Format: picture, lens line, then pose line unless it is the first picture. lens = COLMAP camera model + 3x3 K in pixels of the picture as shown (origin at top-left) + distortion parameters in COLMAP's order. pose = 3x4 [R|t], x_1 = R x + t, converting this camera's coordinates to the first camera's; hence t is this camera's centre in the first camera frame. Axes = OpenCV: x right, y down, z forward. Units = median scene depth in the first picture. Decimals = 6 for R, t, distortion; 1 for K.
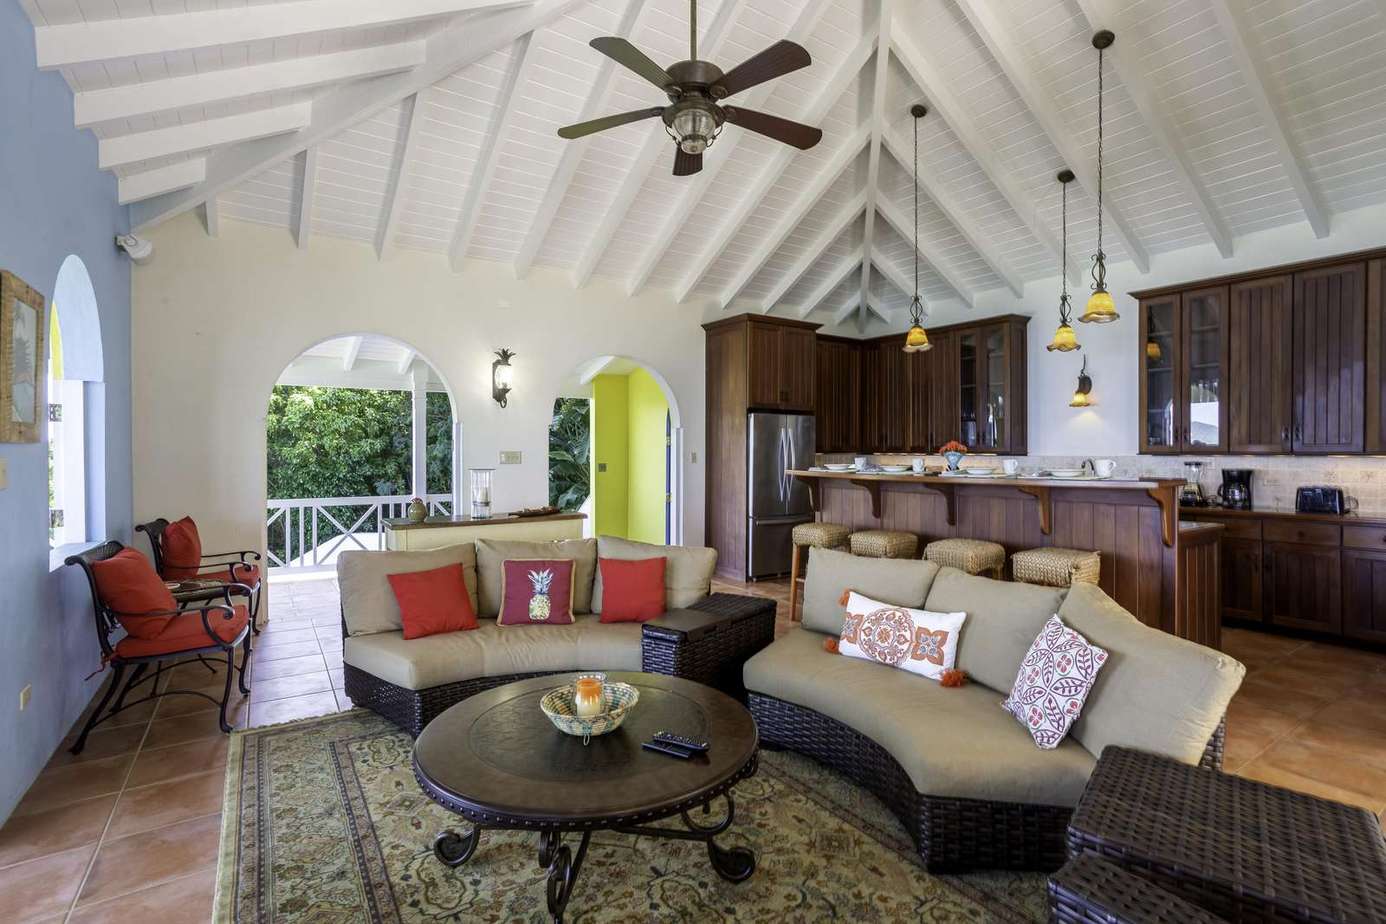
lens RADIAL K [[695.4, 0, 693.0], [0, 695.4, 462.0], [0, 0, 1]] dist [-0.045074, 0.033655]
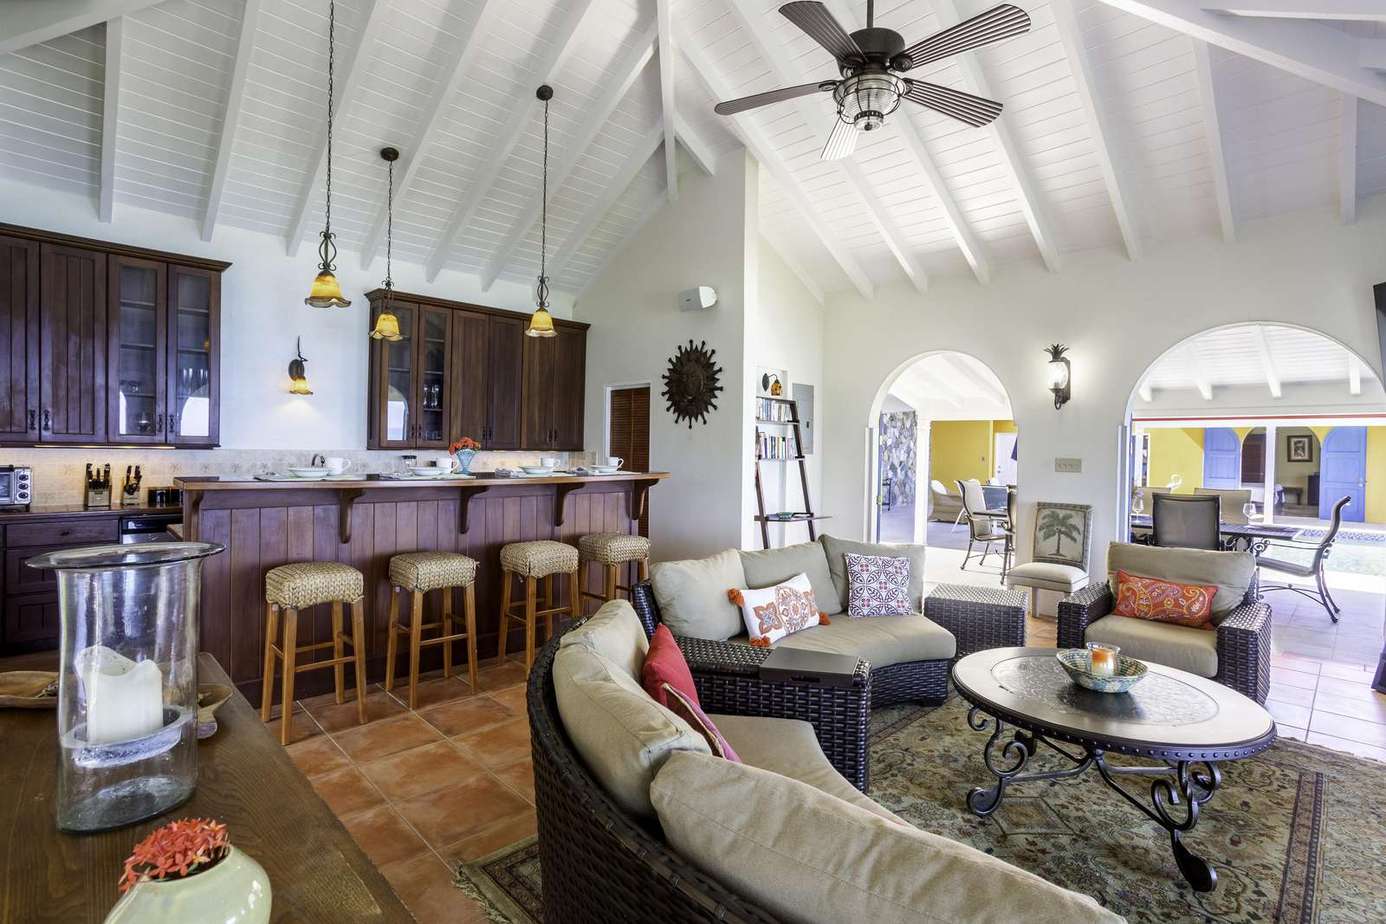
lens RADIAL K [[695.4, 0, 693.0], [0, 695.4, 462.0], [0, 0, 1]] dist [-0.045074, 0.033655]
pose [[-0.185242, -0.019872, 0.982492, -0.521185], [0.001075, 0.999791, 0.020425, -0.014192], [-0.982692, 0.004840, -0.185182, 0.836406]]
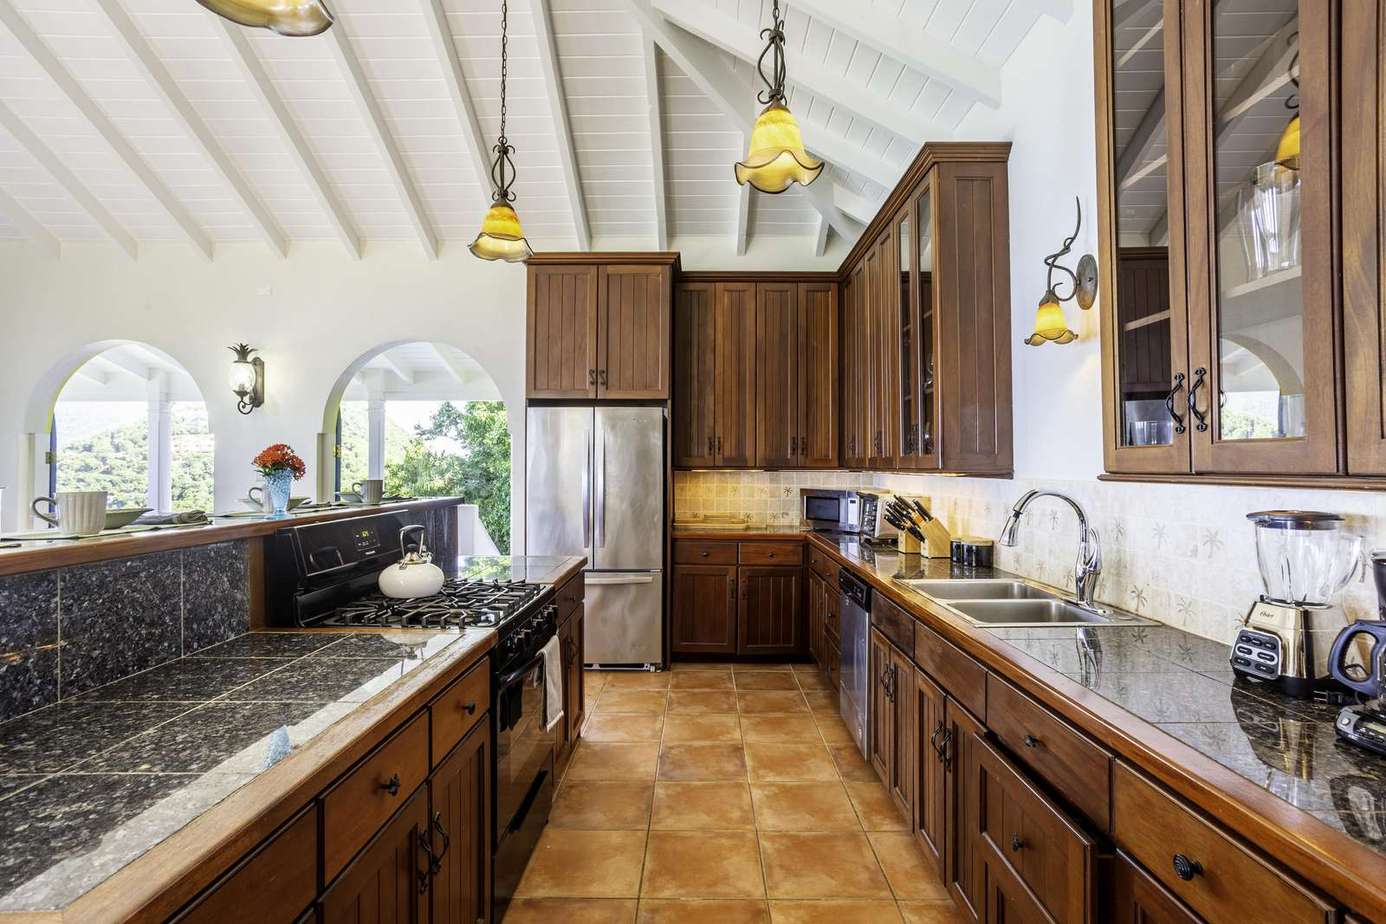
lens RADIAL K [[695.4, 0, 693.0], [0, 695.4, 462.0], [0, 0, 1]] dist [-0.045074, 0.033655]
pose [[0.820721, -0.000479, -0.571329, 0.774251], [-0.013465, 0.999706, -0.020181, -0.010543], [0.571170, 0.024256, 0.820473, 0.754578]]
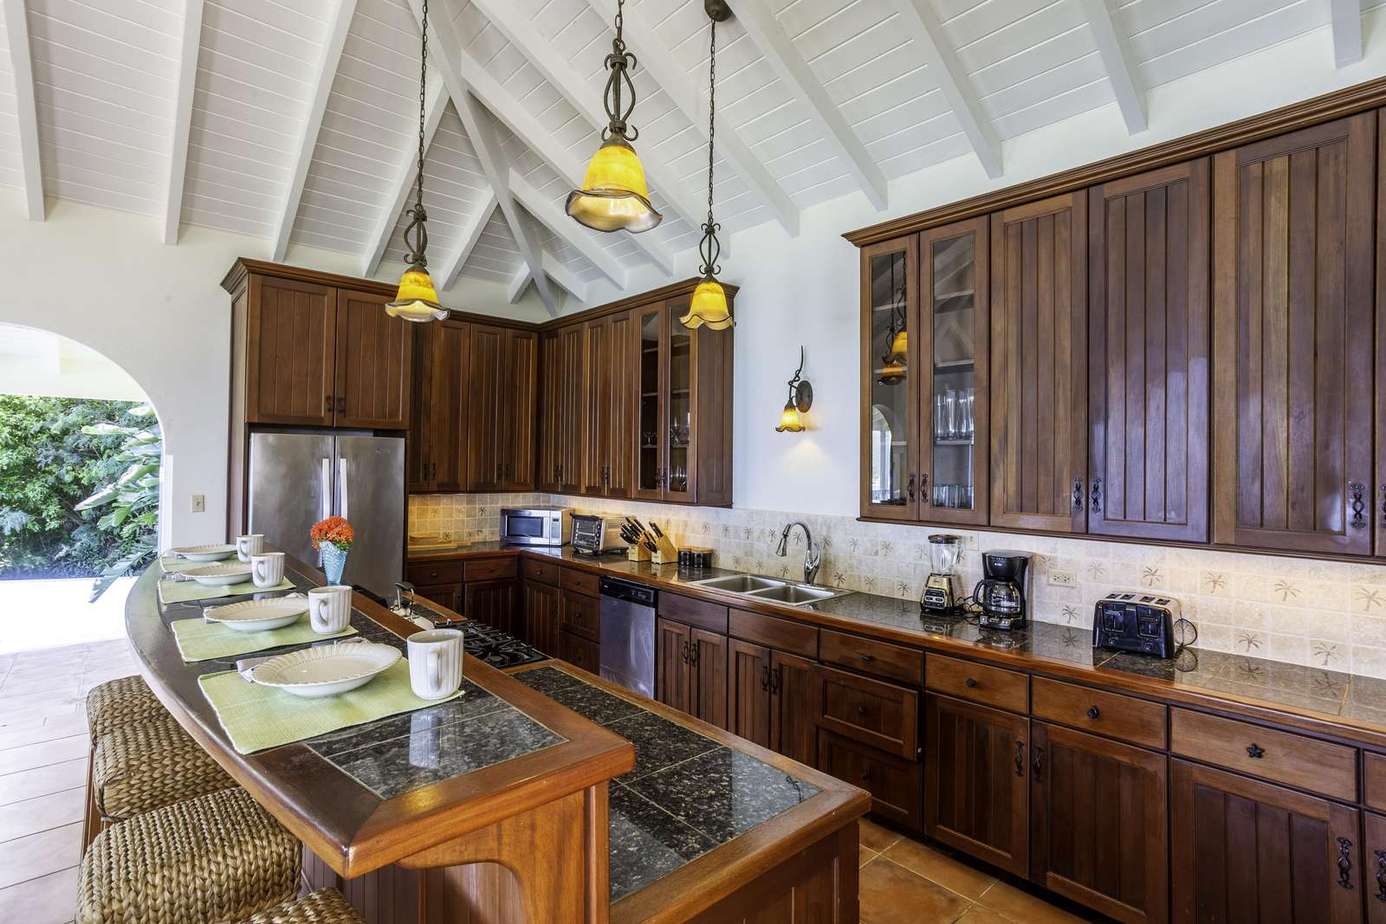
lens RADIAL K [[695.4, 0, 693.0], [0, 695.4, 462.0], [0, 0, 1]] dist [-0.045074, 0.033655]
pose [[0.990237, 0.015184, 0.138561, 0.496192], [-0.012919, 0.999768, -0.017231, -0.053593], [-0.138791, 0.015273, 0.990204, 0.516087]]
